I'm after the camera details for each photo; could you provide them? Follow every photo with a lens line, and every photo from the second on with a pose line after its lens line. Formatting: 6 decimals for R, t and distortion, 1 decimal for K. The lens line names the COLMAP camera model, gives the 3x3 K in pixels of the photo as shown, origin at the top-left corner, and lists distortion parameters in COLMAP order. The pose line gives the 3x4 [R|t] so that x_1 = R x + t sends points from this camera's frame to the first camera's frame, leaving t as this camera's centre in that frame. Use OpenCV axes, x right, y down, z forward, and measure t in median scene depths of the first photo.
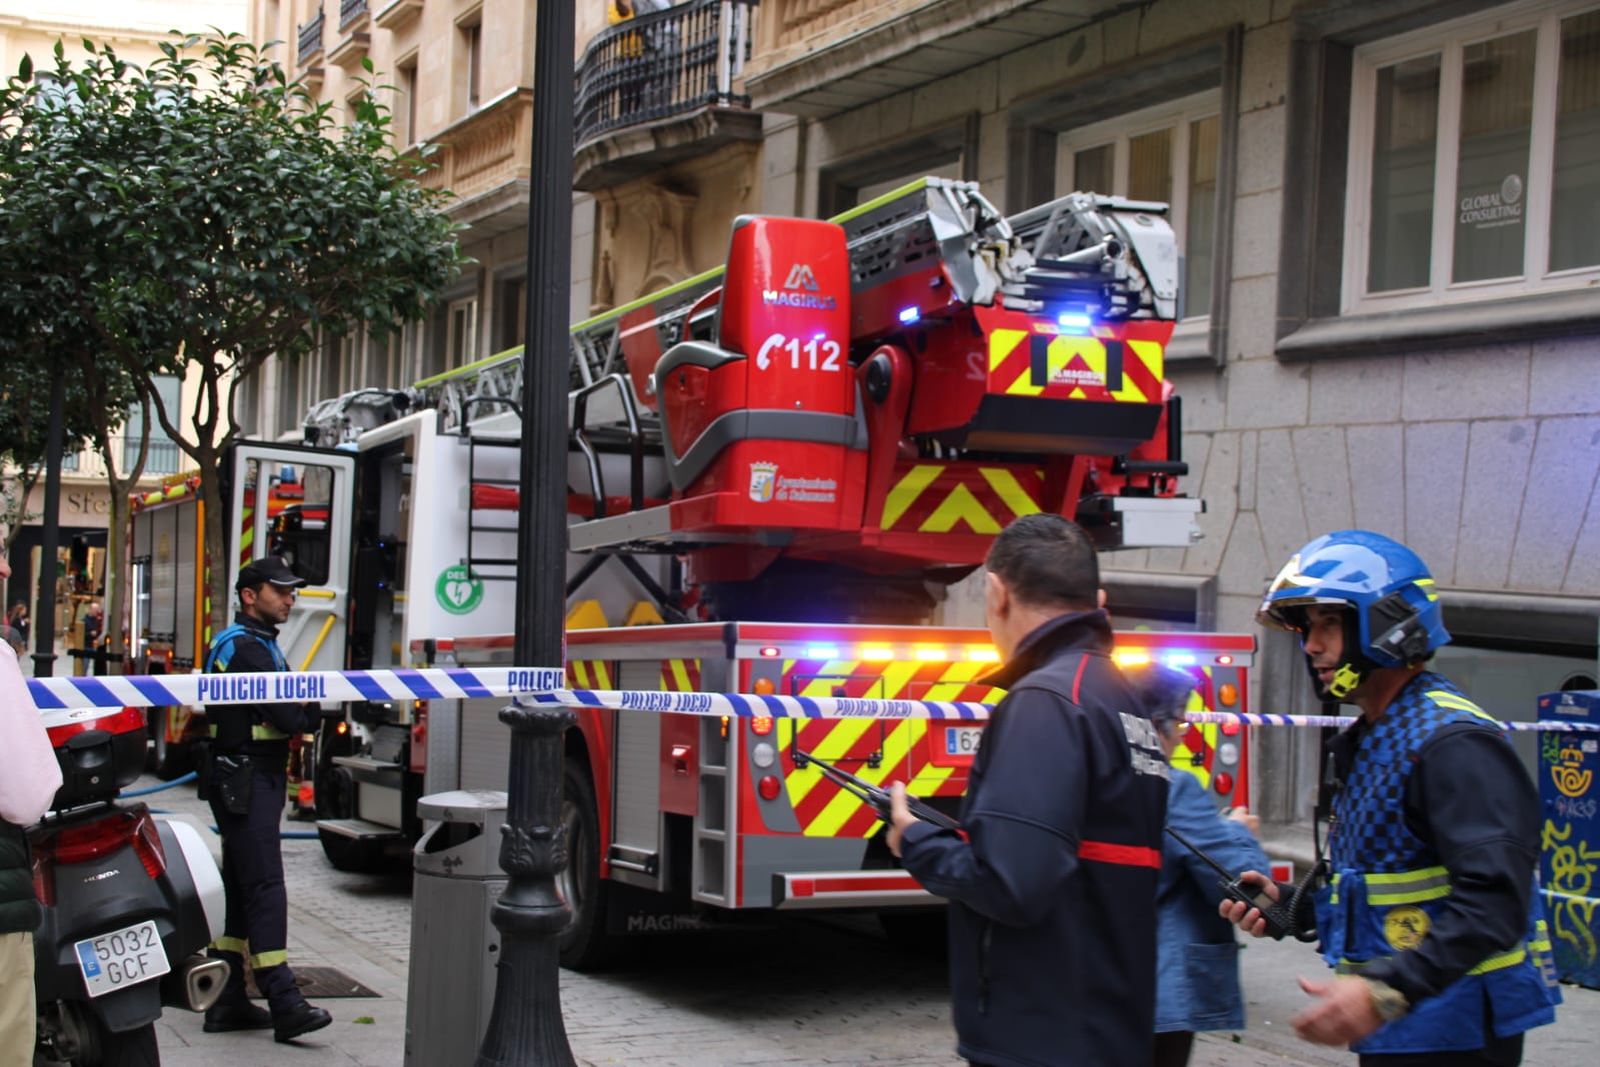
lens RADIAL K [[2300.4, 0, 800.0], [0, 2300.4, 533.5], [0, 0, 1]] dist [0.043407, 0.166674]
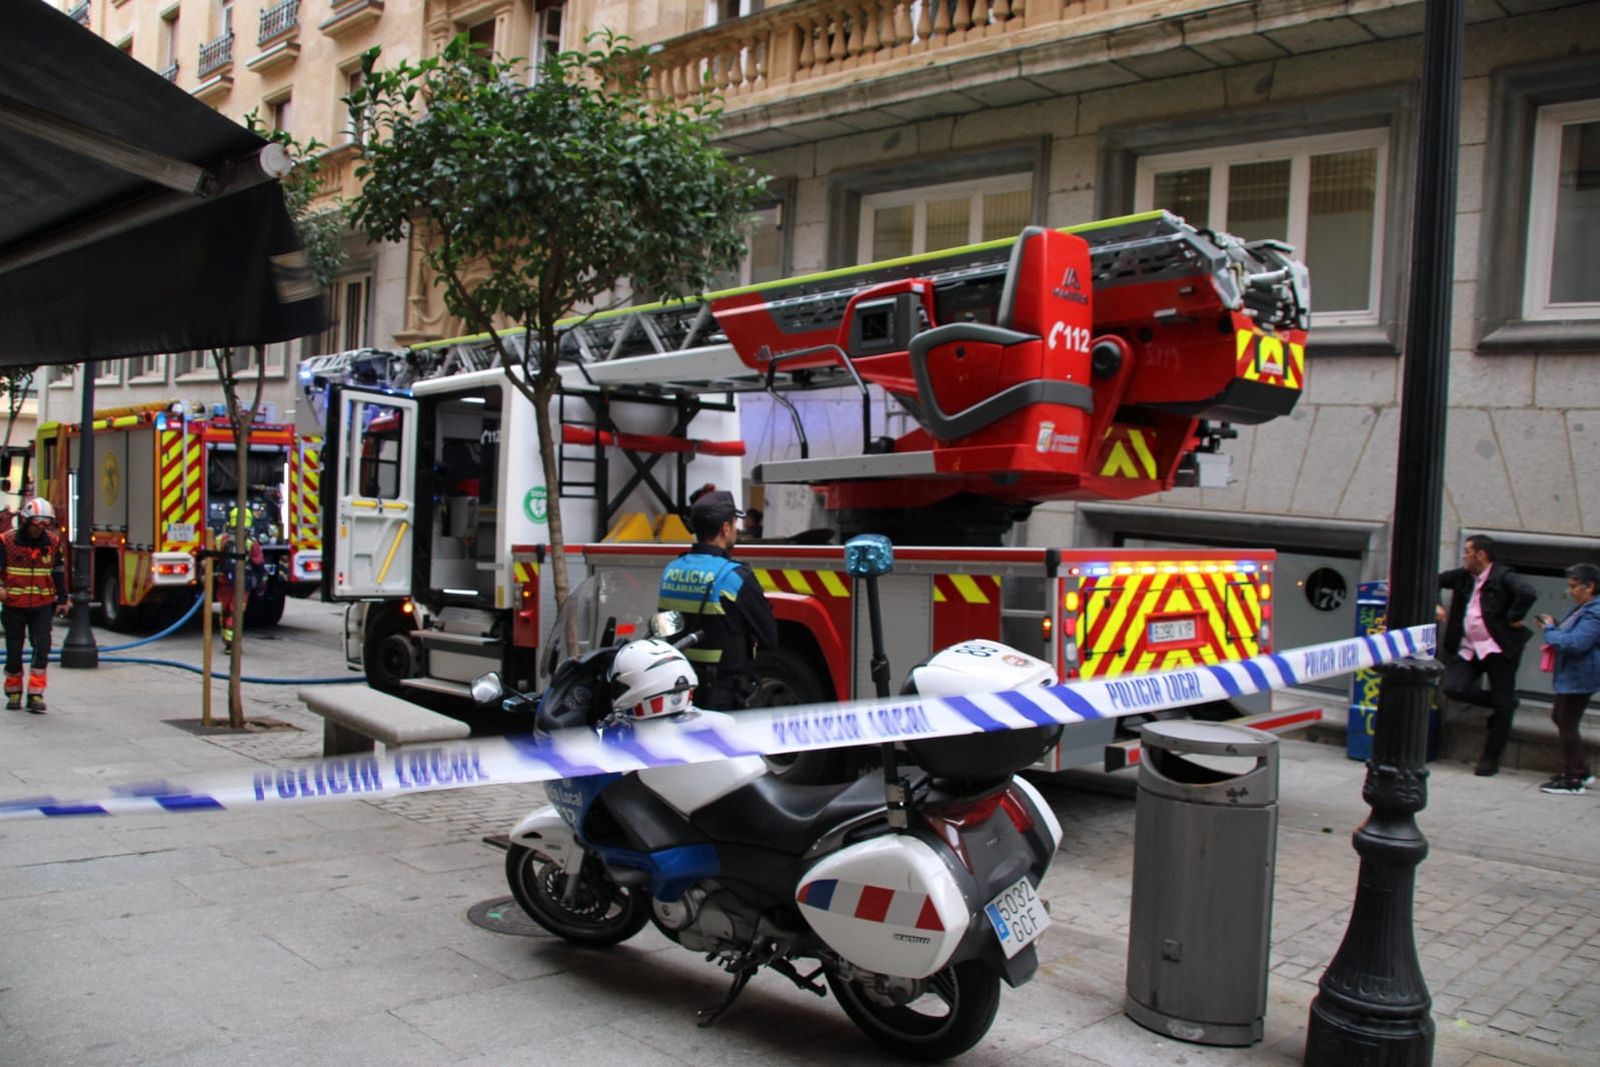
lens RADIAL K [[1337.6, 0, 797.6], [0, 1337.6, 554.3], [0, 0, 1]] dist [-0.166538, 0.123778]
pose [[0.936696, -0.007328, 0.350067, -0.381767], [-0.019779, 0.997077, 0.073795, -0.008682], [-0.349585, -0.076047, 0.933813, 0.336855]]
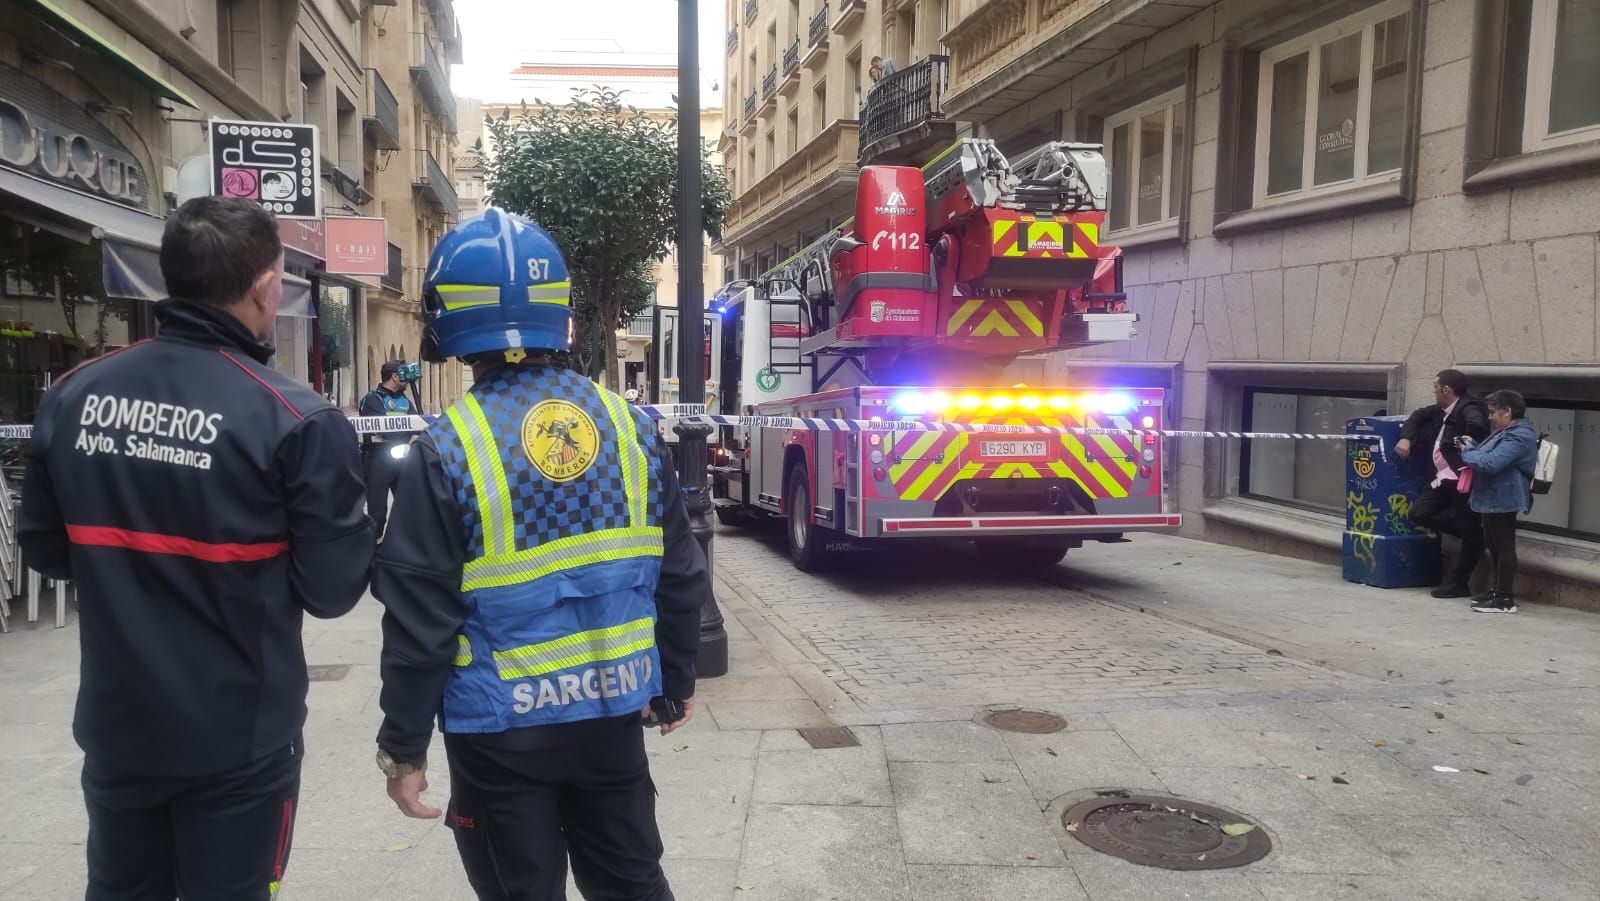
lens RADIAL K [[1189.0, 0, 794.3], [0, 1189.0, 444.0], [0, 0, 1]] dist [0.073391, -0.062207]
pose [[0.978467, -0.013552, -0.205958, 0.108851], [0.027696, 0.997439, 0.065944, 0.018273], [0.204537, -0.070228, 0.976336, 0.034949]]
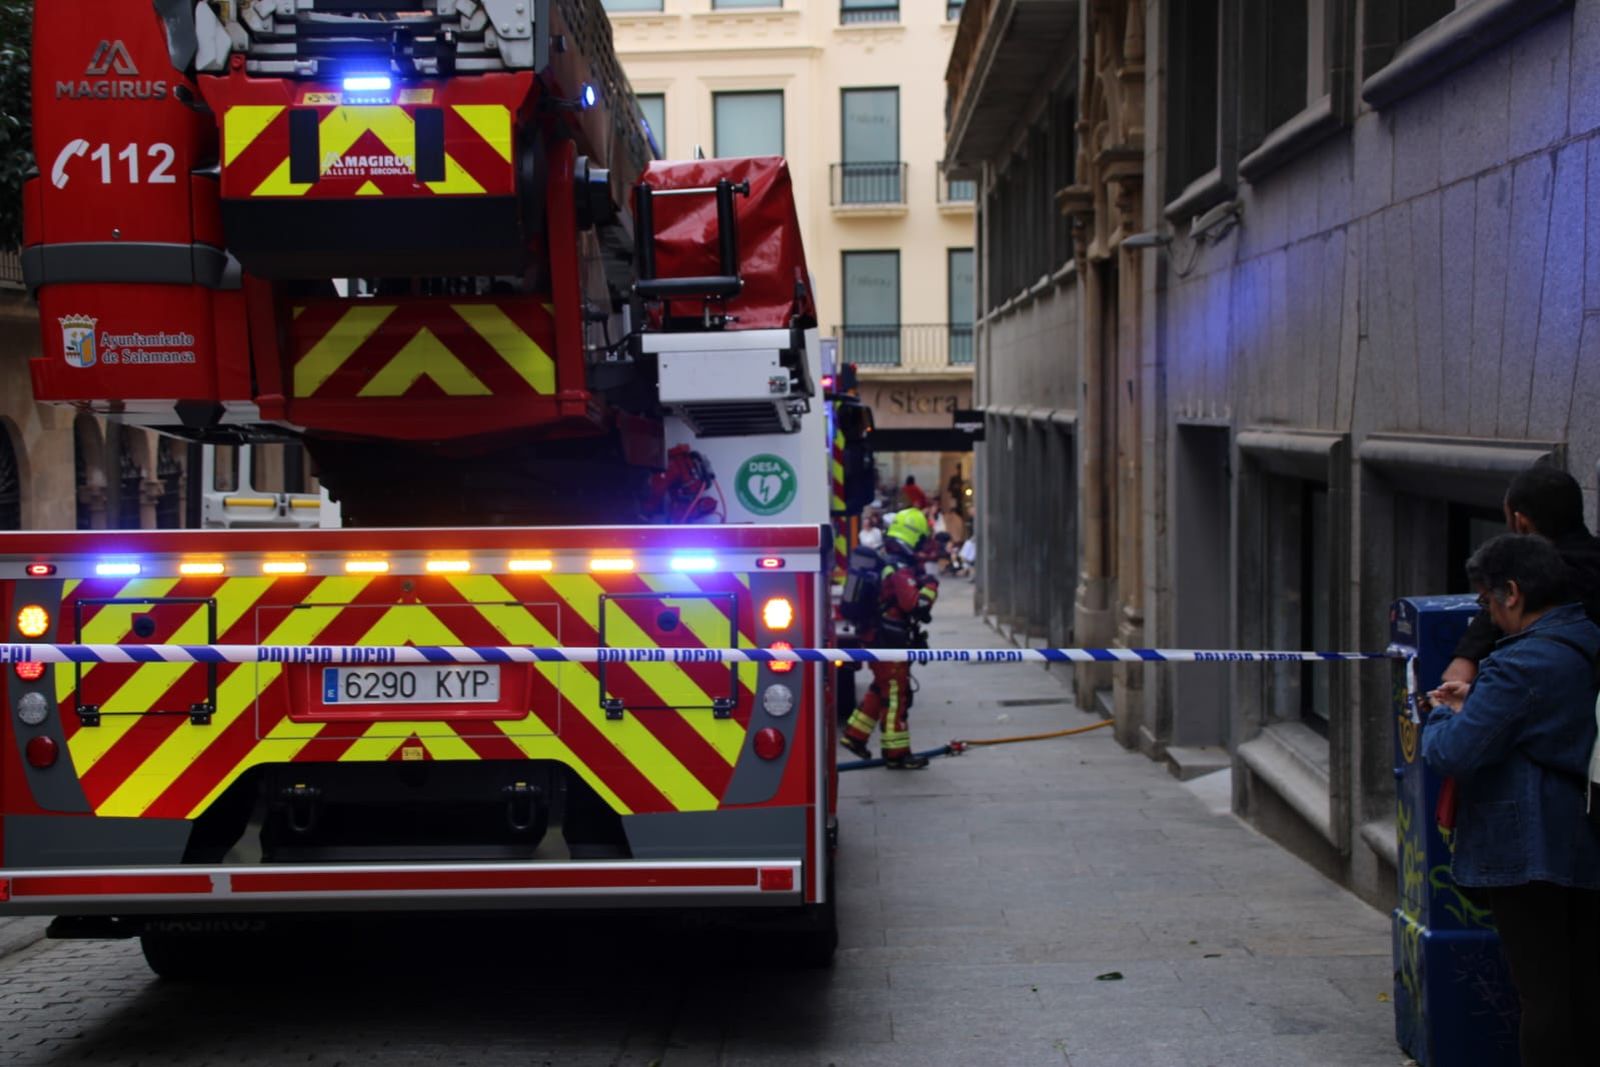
lens RADIAL K [[2709.2, 0, 800.0], [0, 2709.2, 533.5], [0, 0, 1]] dist [0.121532, 0.173890]
pose [[0.904034, -0.029277, -0.426456, 0.539605], [0.046607, 0.998455, 0.030254, 0.022488], [0.424912, -0.047227, 0.904002, 0.281181]]
